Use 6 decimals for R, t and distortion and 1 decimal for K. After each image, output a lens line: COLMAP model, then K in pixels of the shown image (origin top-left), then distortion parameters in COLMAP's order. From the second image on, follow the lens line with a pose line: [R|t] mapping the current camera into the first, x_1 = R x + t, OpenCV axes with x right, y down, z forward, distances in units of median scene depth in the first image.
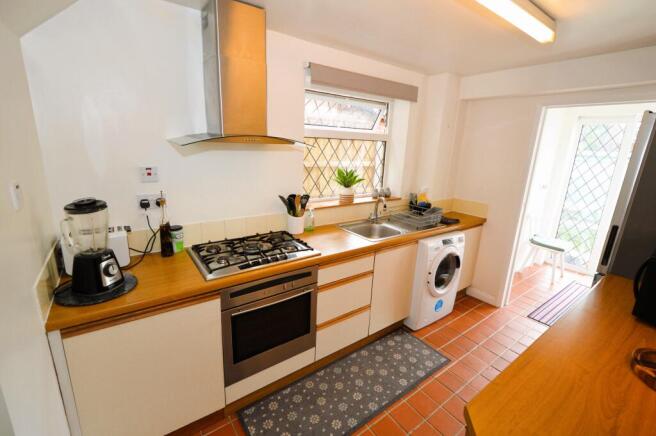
lens RADIAL K [[289.0, 0, 329.0], [0, 289.0, 218.2], [0, 0, 1]] dist [0.002306, -0.000023]
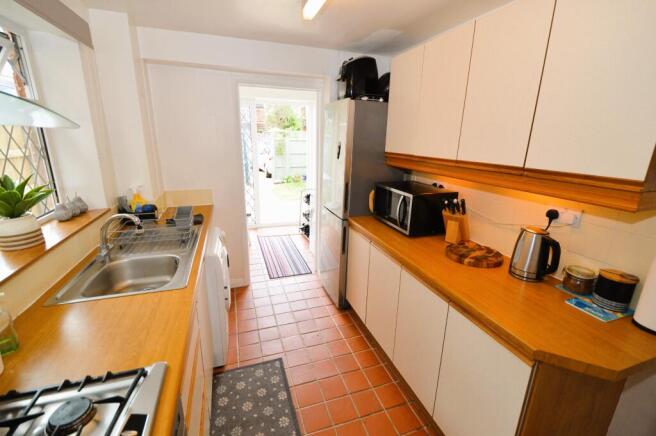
lens RADIAL K [[289.0, 0, 329.5], [0, 289.0, 216.0], [0, 0, 1]] dist [0.002306, -0.000023]
pose [[0.291363, -0.290894, 0.911311, -0.237953], [0.225932, 0.946619, 0.229930, -0.116867], [-0.929550, 0.138901, 0.341532, 0.450216]]
